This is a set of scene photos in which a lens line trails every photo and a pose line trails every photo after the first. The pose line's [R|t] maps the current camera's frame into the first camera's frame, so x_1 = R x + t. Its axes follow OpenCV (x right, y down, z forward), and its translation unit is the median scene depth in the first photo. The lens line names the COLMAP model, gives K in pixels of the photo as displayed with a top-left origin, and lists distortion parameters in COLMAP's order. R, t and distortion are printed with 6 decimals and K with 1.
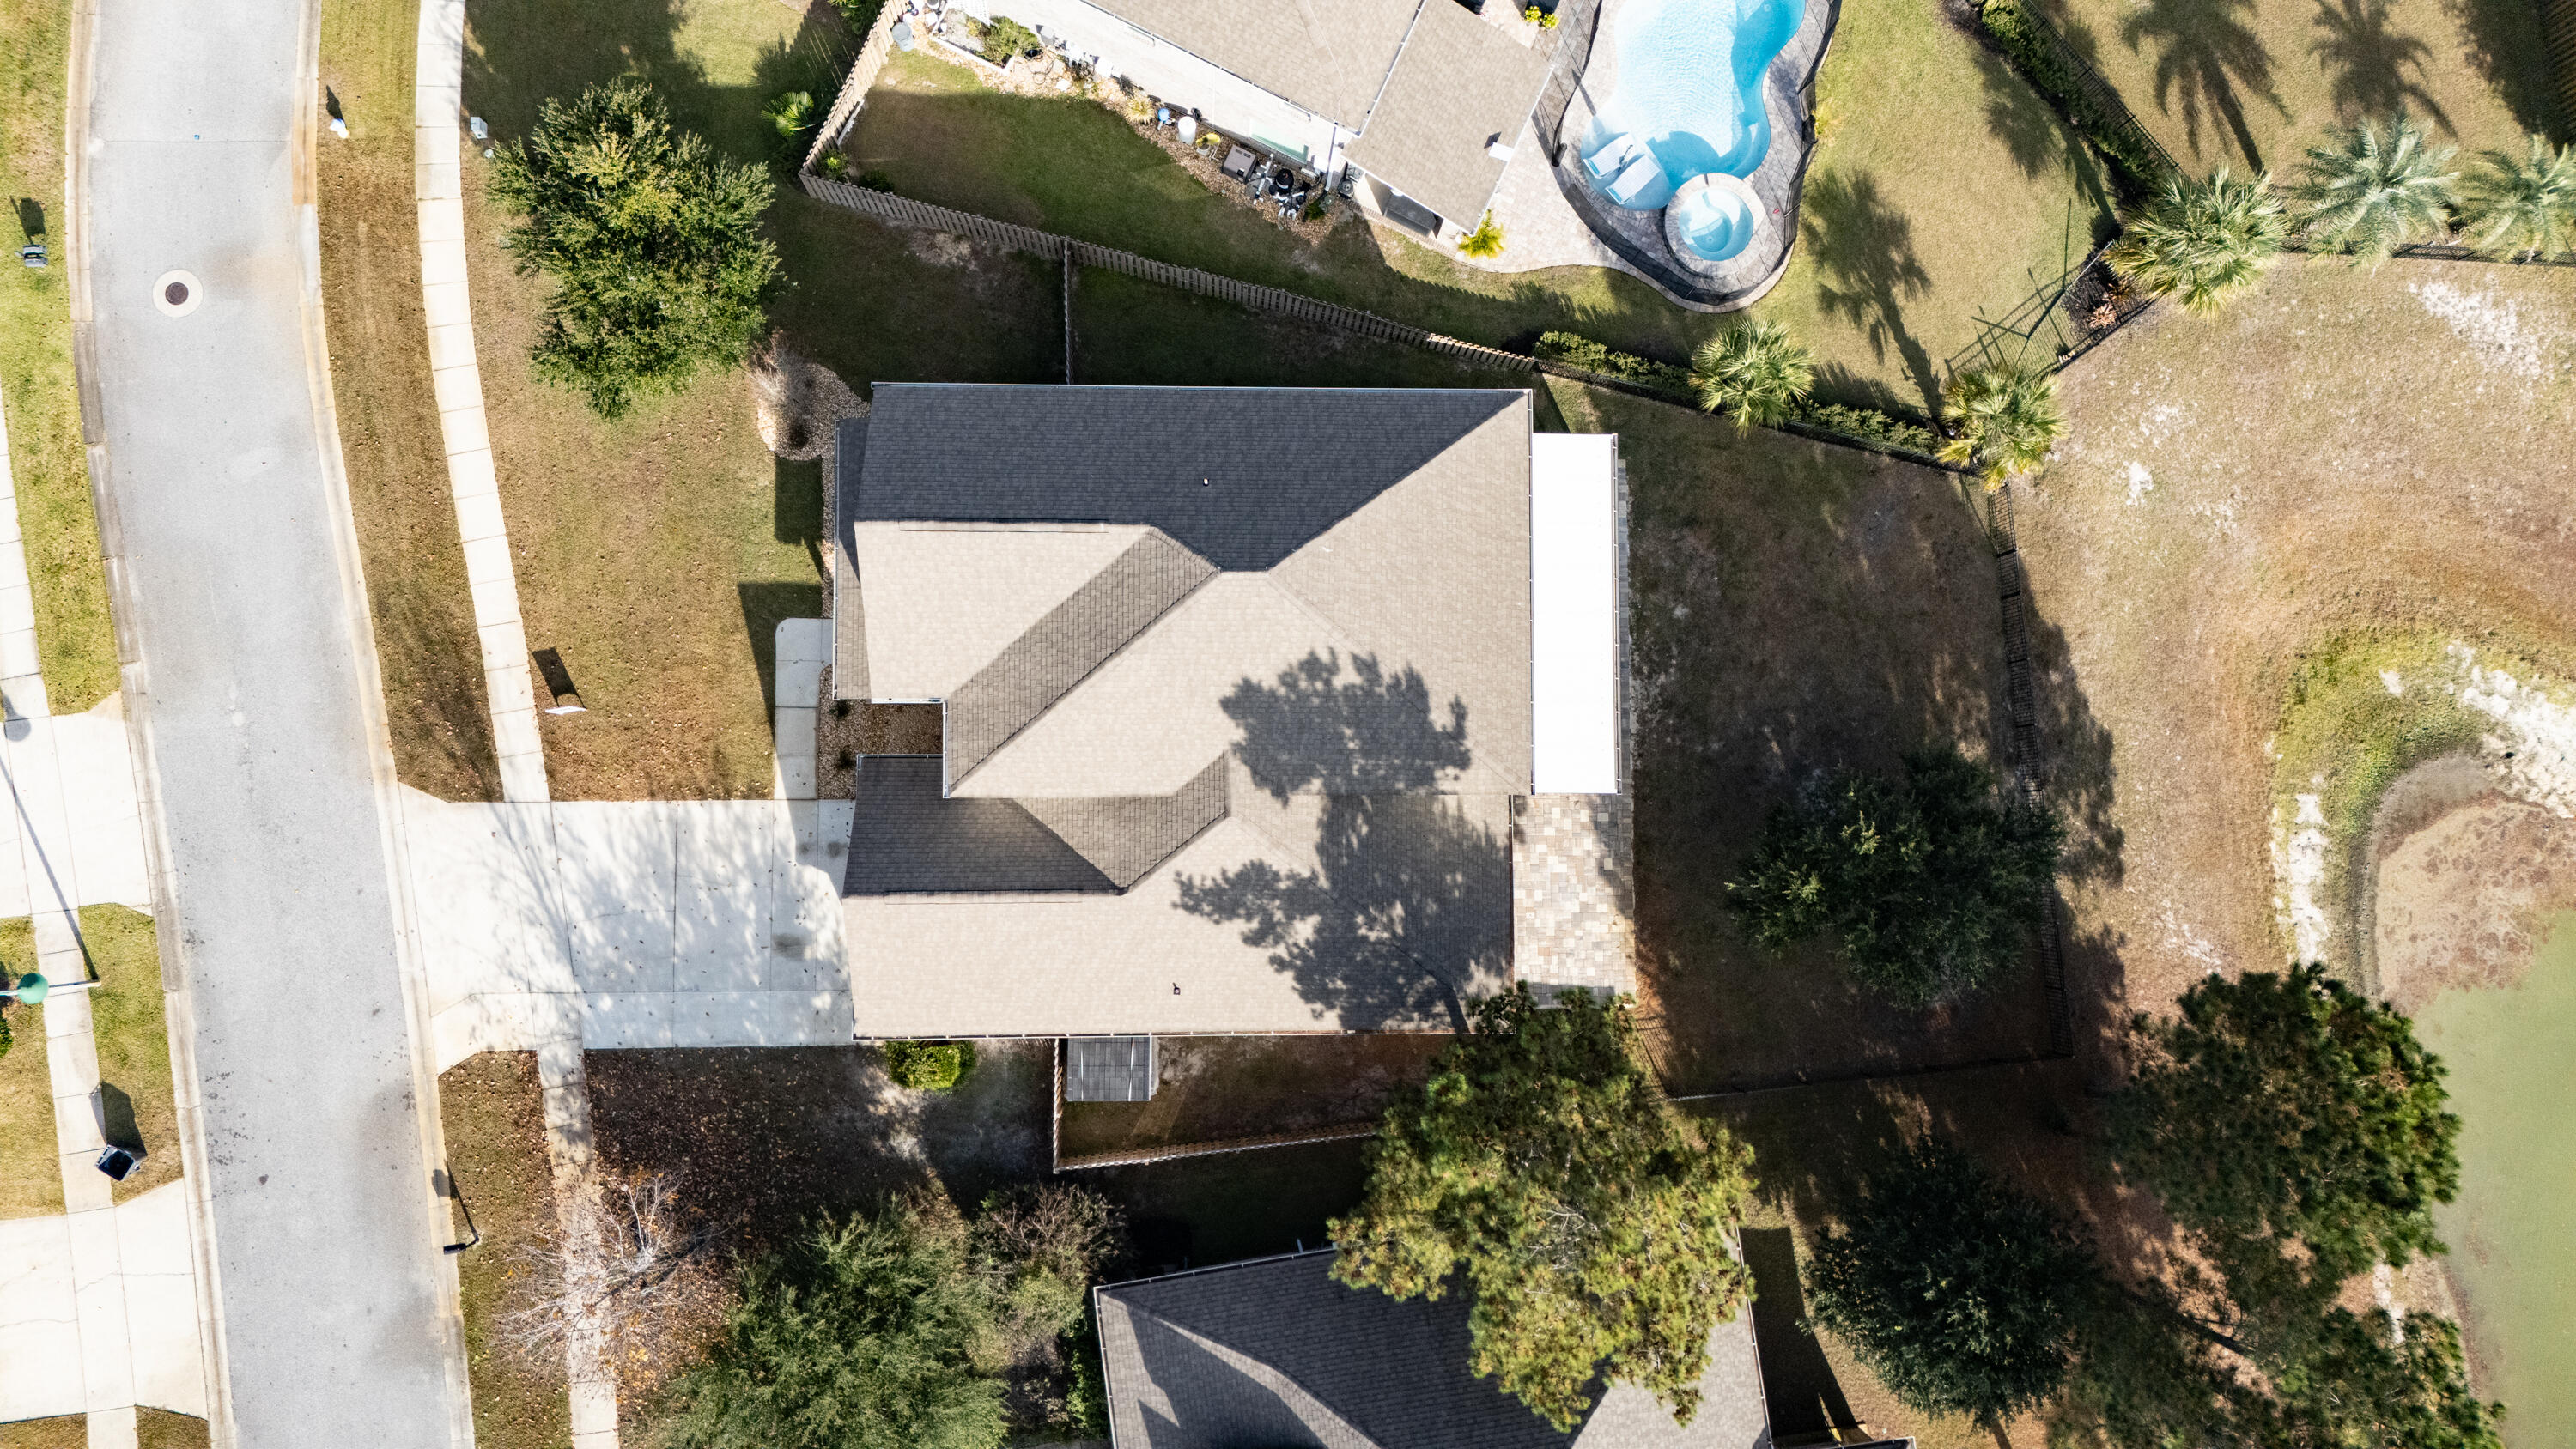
lens RADIAL K [[1907.7, 0, 1288.0], [0, 1907.7, 724.5], [0, 0, 1]] dist [0.036684, -0.026451]
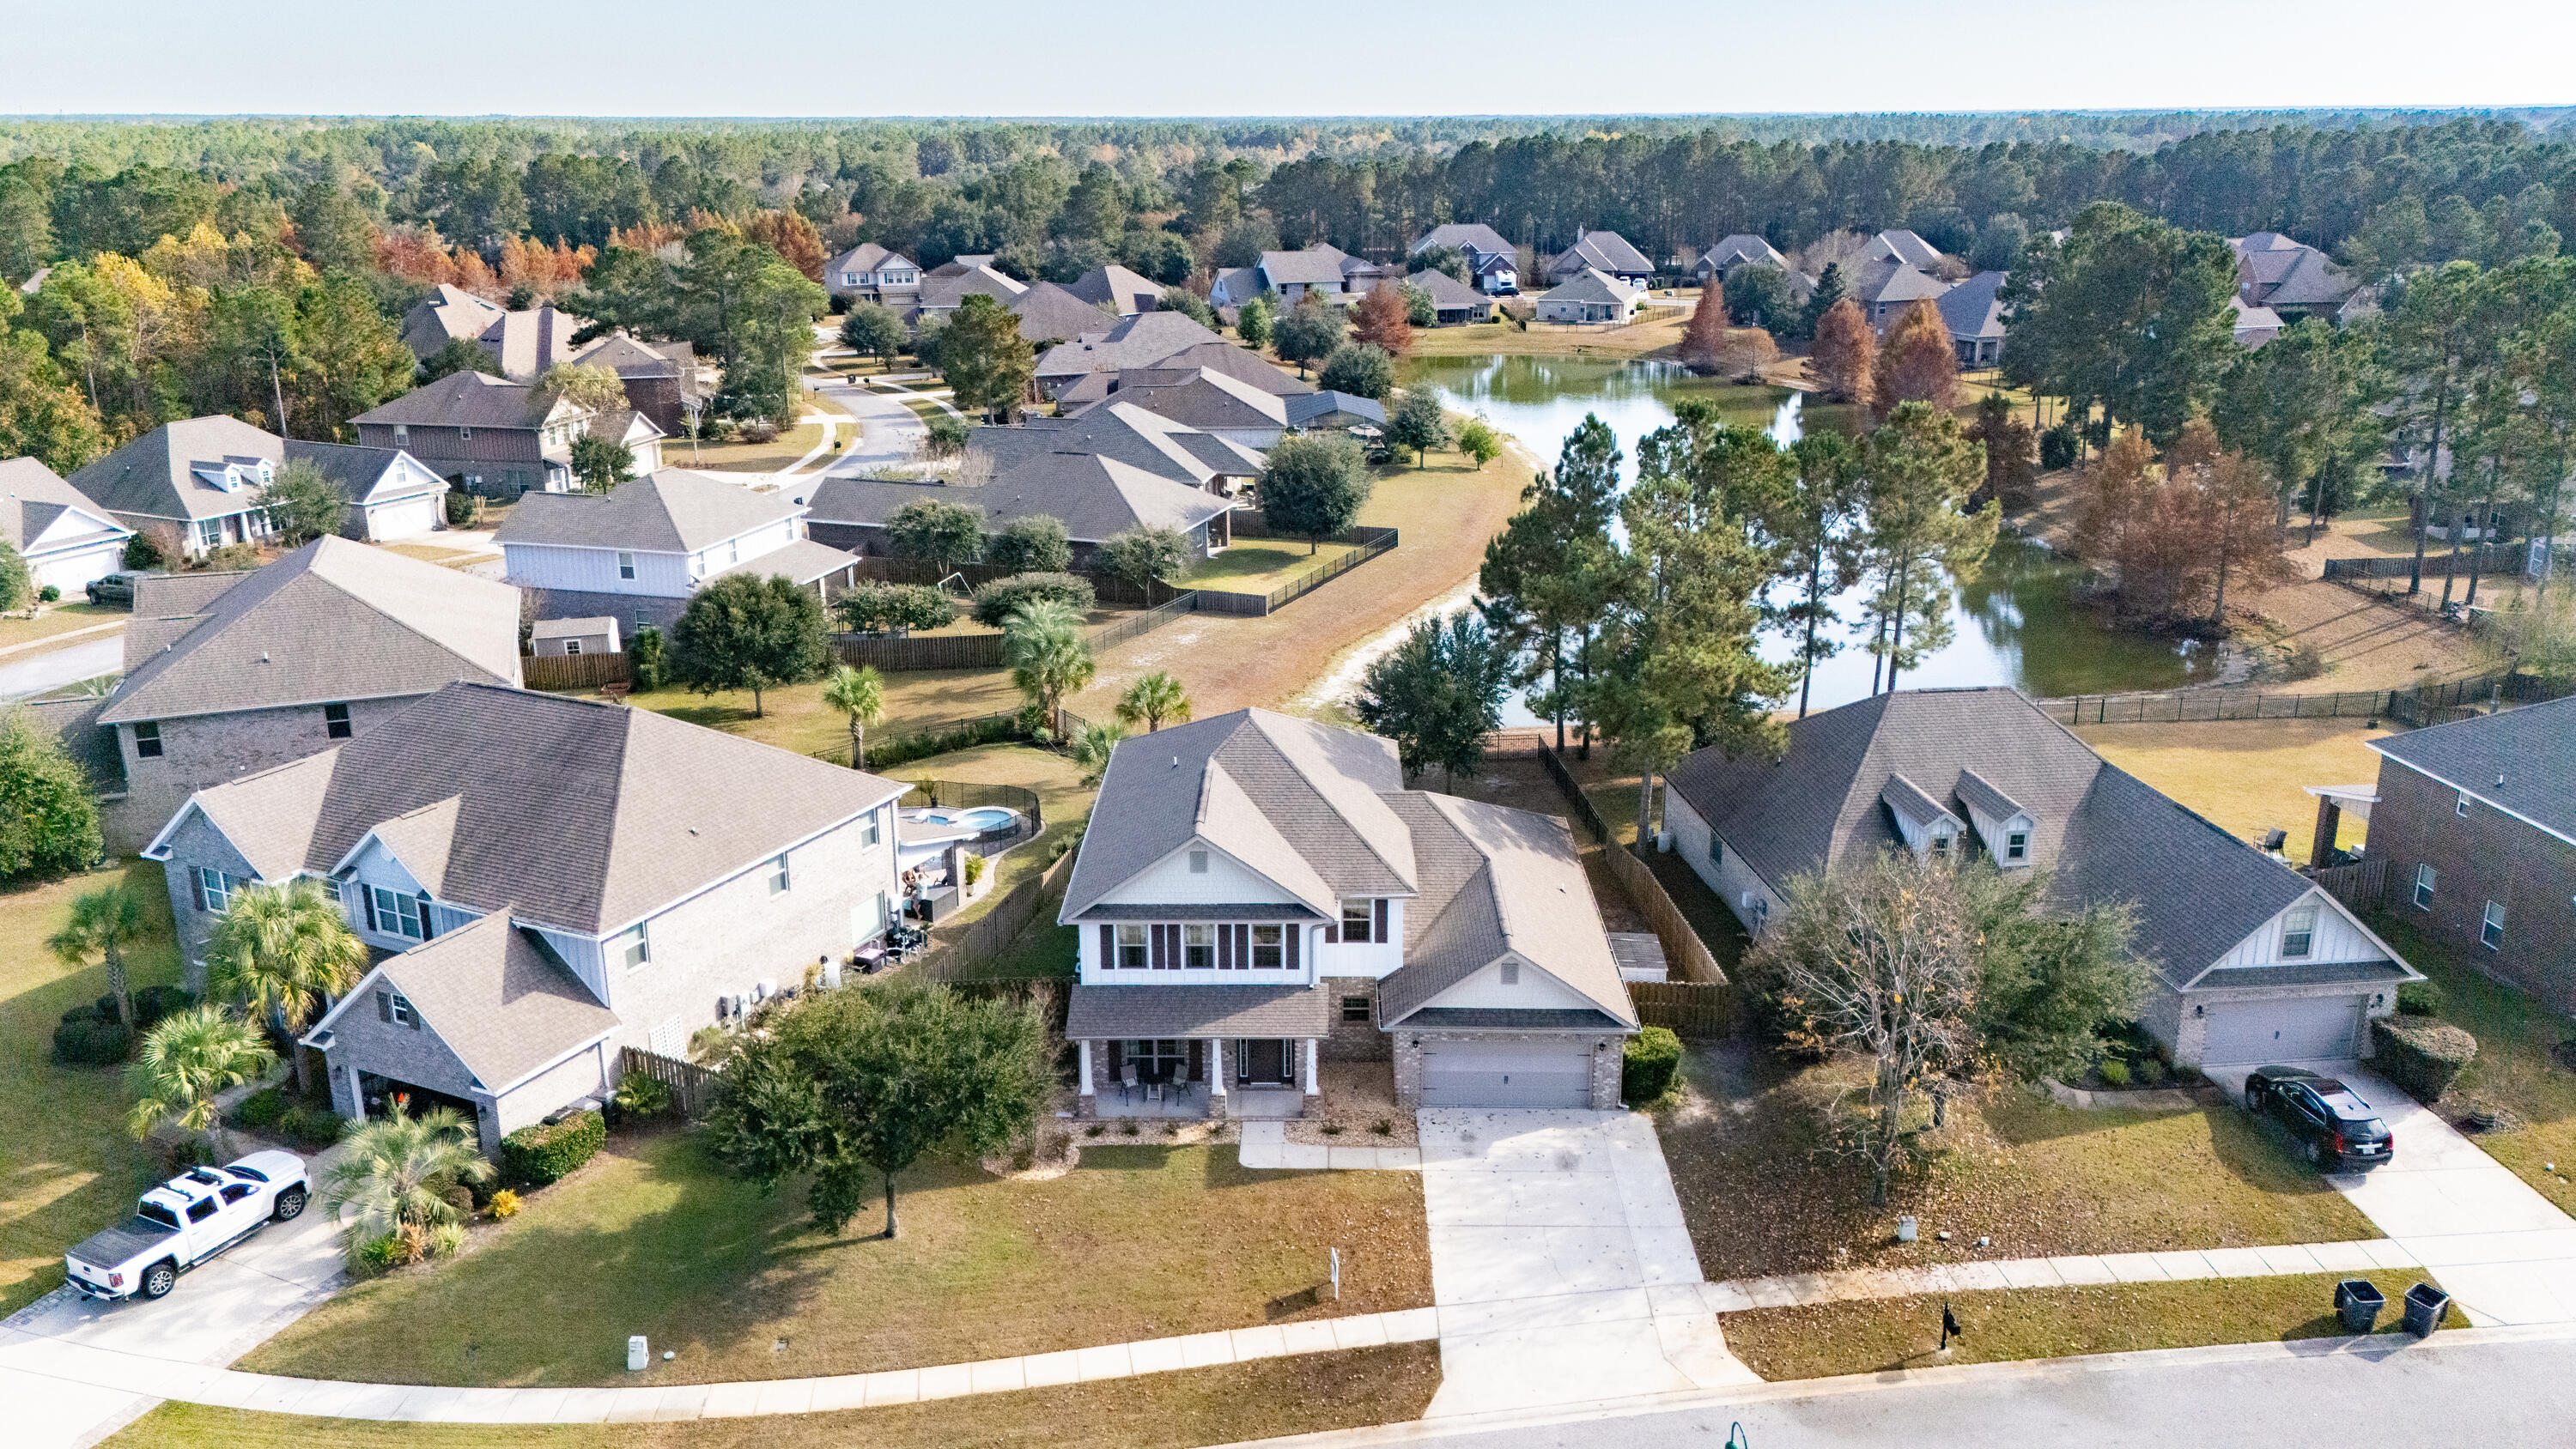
lens RADIAL K [[1942.4, 0, 1291.8], [0, 1942.4, 706.6], [0, 0, 1]] dist [0.092968, -0.099881]
pose [[0.015609, -0.338132, 0.940969, -1.141991], [0.997785, 0.066135, 0.007213, -0.051791], [-0.064670, 0.938772, 0.338416, 0.430743]]
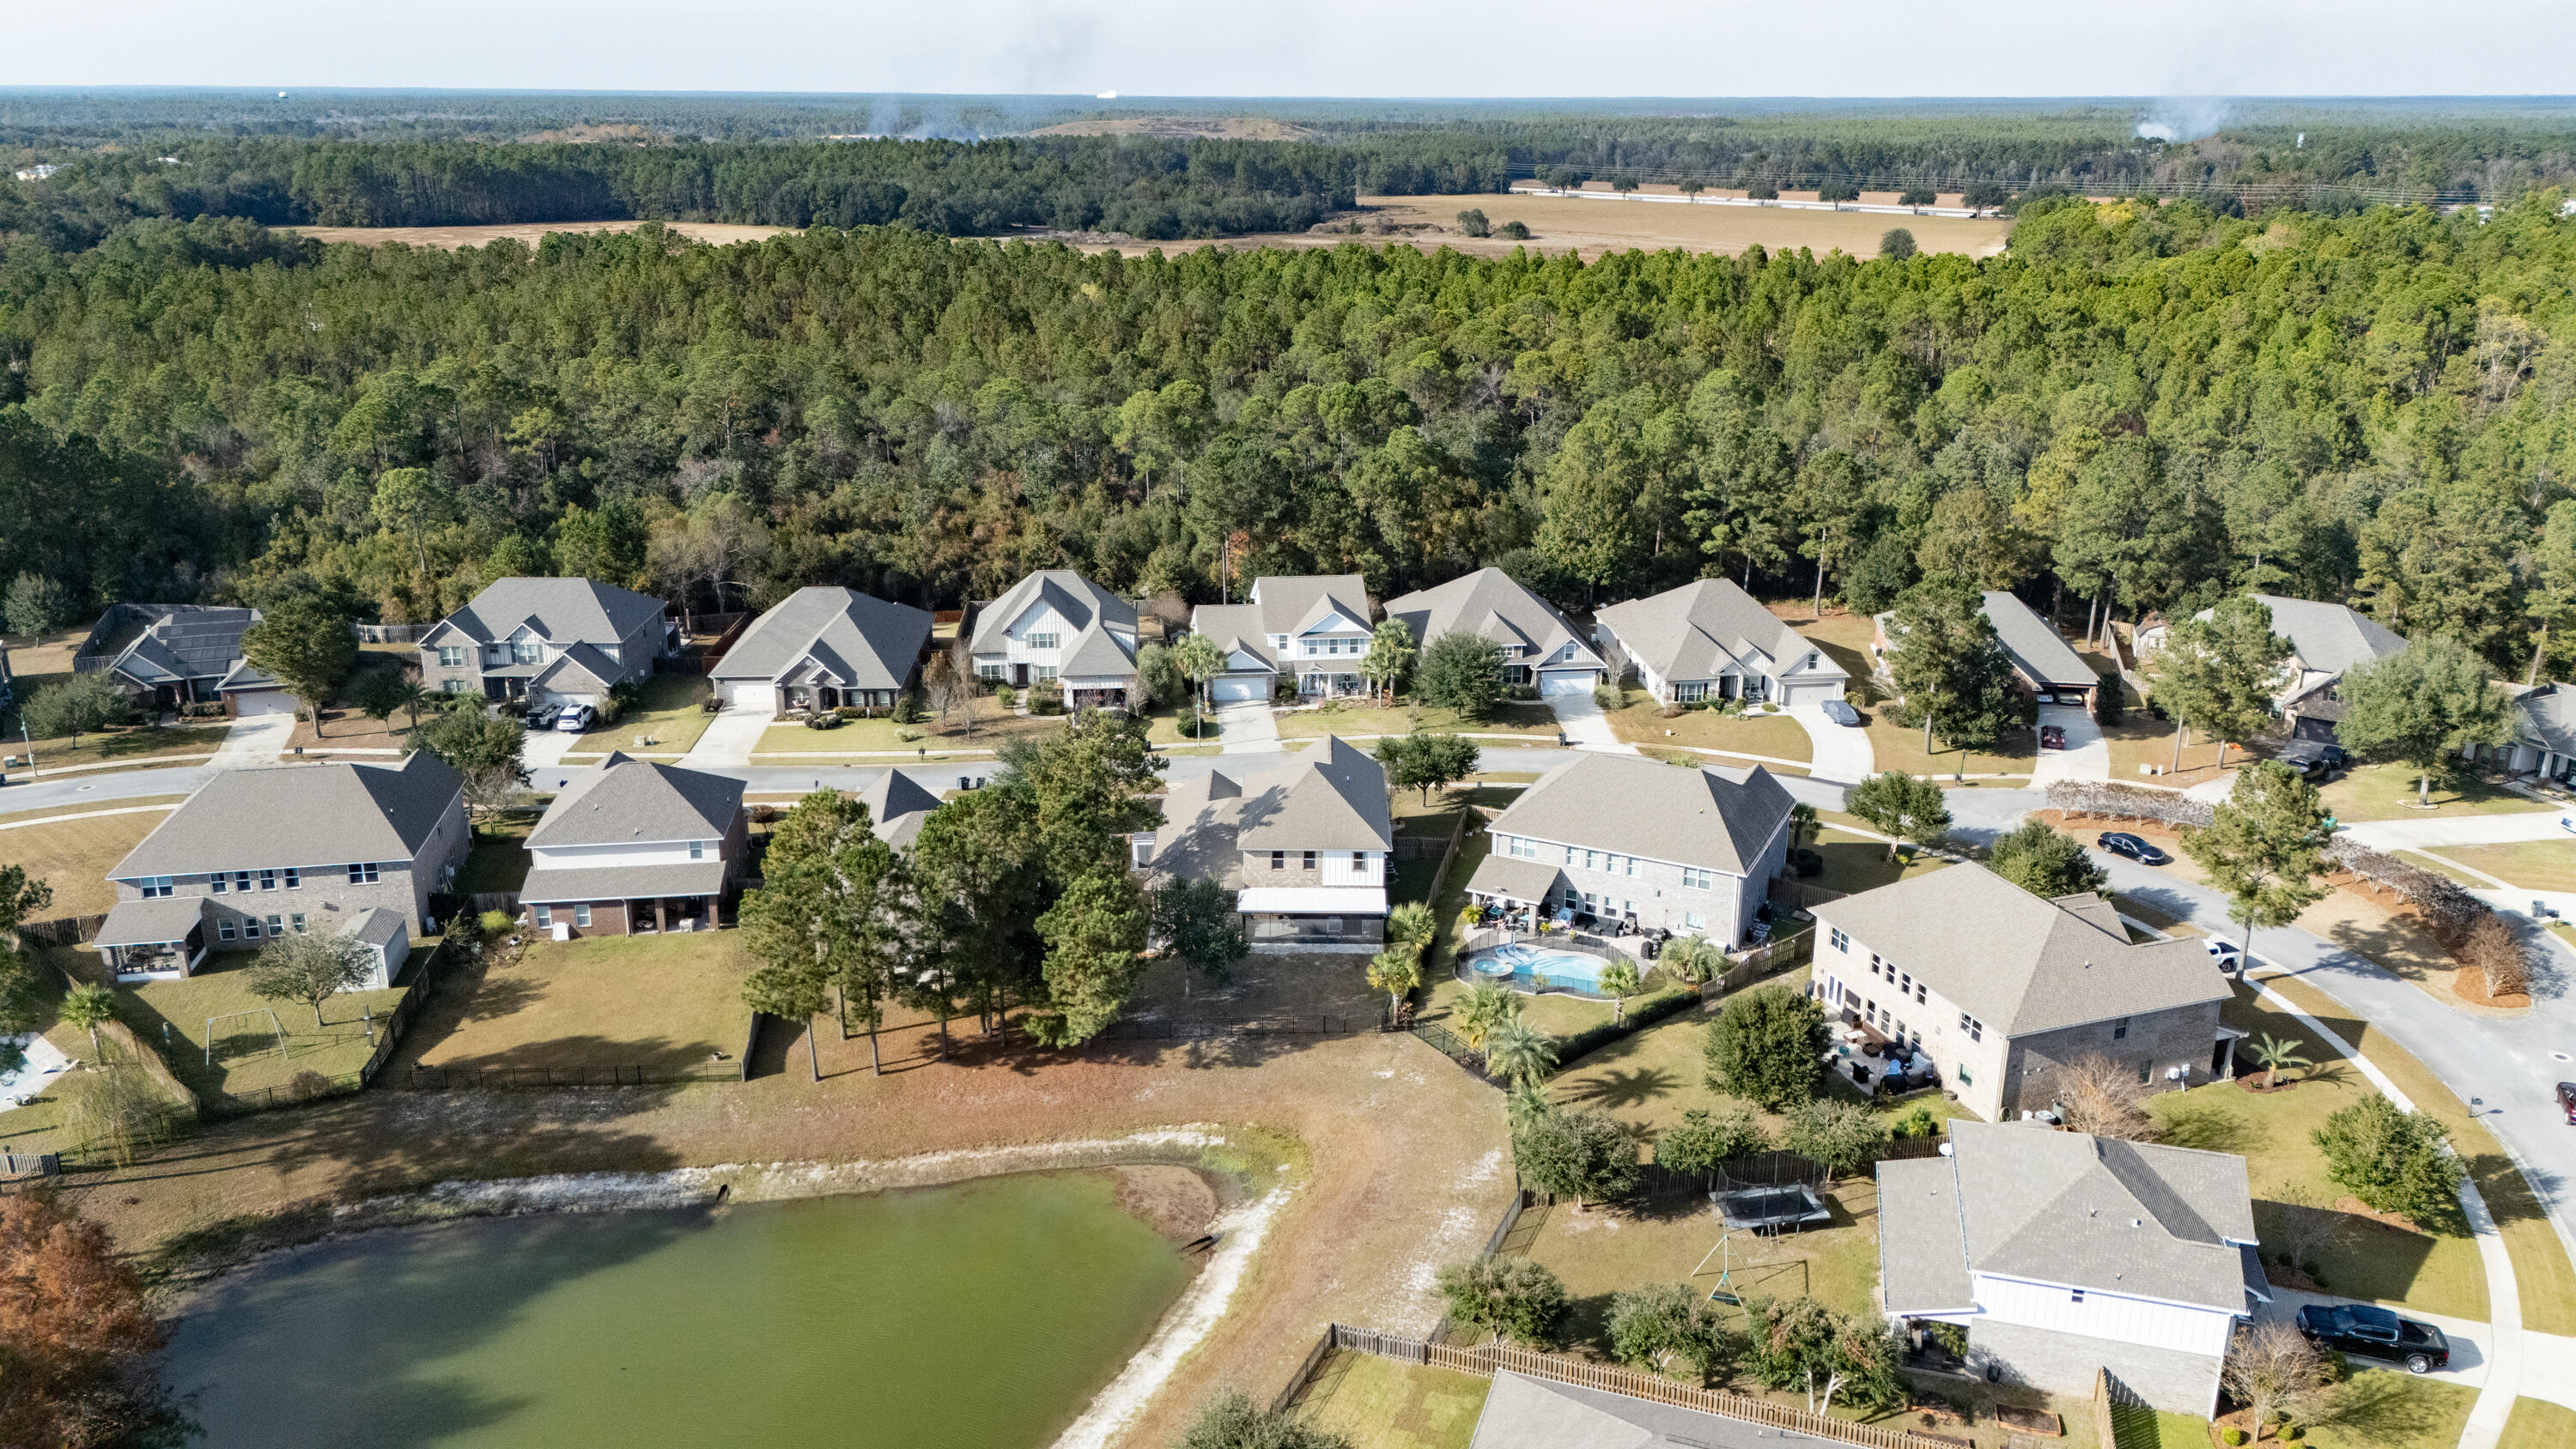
lens RADIAL K [[1895.7, 0, 1288.0], [0, 1895.7, 724.5], [0, 0, 1]] dist [0.080339, -0.087091]
pose [[-0.015442, 0.278105, -0.960427, 2.343980], [-0.997641, 0.059973, 0.033406, -0.118936], [0.066890, 0.958677, 0.276522, 0.107999]]
